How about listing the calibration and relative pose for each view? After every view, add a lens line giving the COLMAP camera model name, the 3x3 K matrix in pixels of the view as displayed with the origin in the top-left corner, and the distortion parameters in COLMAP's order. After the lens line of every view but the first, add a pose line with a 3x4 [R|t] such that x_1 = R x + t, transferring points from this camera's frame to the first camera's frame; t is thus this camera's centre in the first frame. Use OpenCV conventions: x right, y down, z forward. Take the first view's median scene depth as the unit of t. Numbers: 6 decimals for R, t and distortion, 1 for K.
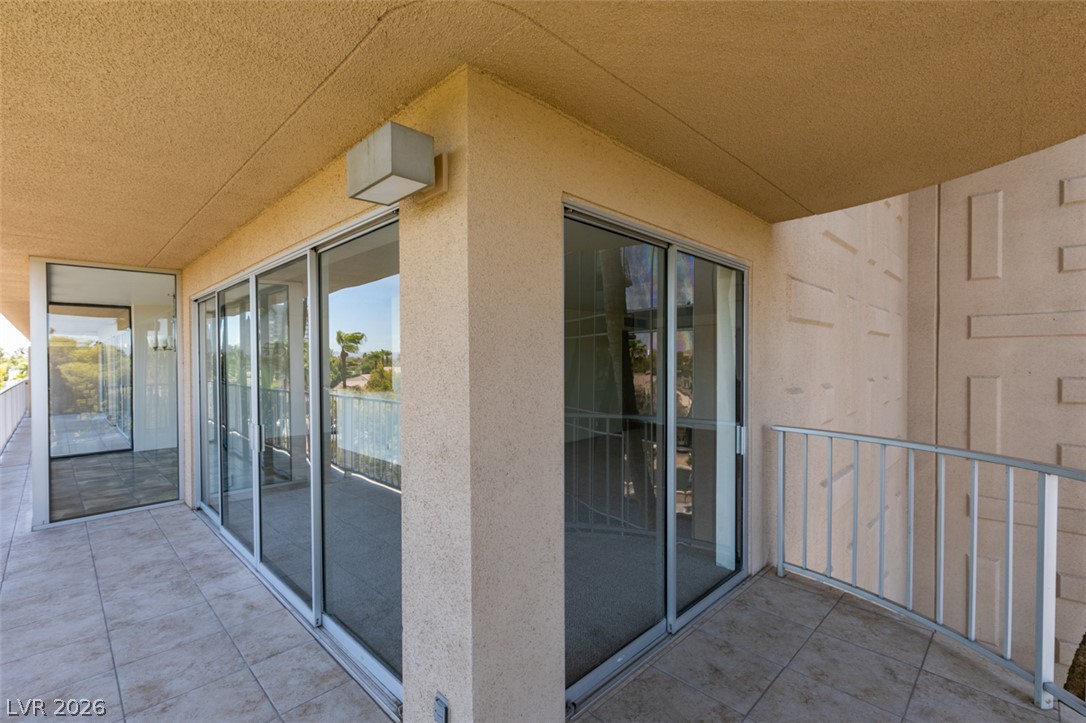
lens RADIAL K [[489.7, 0, 543.0], [0, 489.7, 366.2], [0, 0, 1]] dist [0.008734, -0.000190]
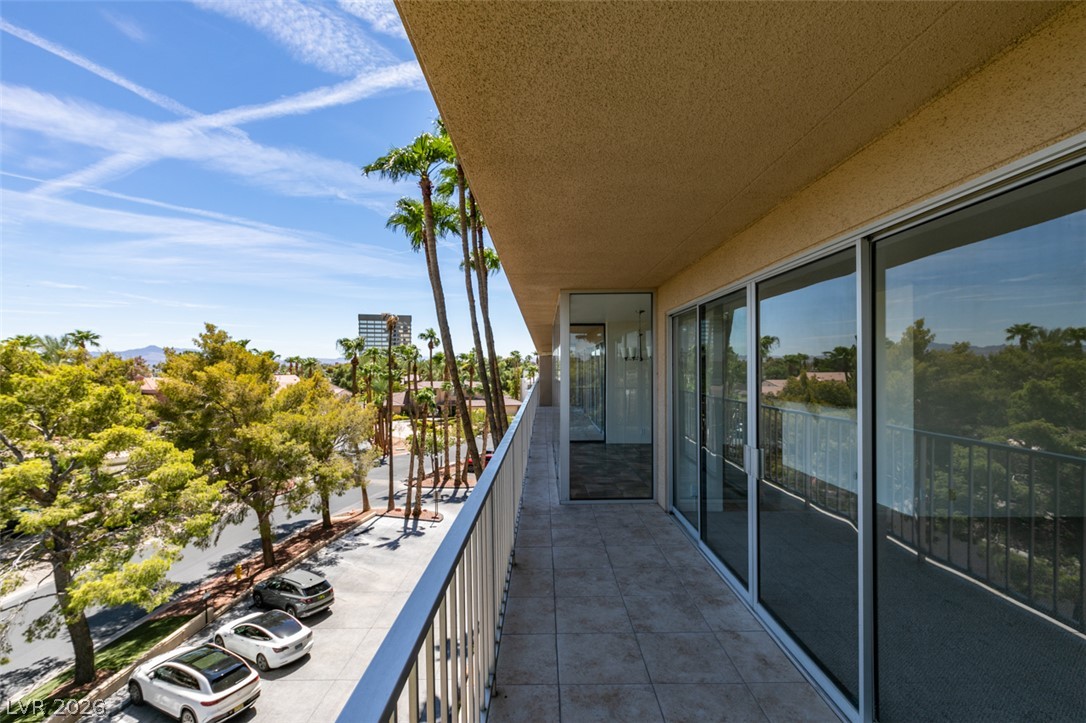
lens RADIAL K [[489.7, 0, 541.9], [0, 489.7, 363.6], [0, 0, 1]] dist [0.008734, -0.000190]
pose [[0.707824, 0.000842, -0.706388, -0.181952], [-0.010010, 0.999911, -0.008837, -0.019717], [0.706317, 0.013326, 0.707770, 0.068766]]
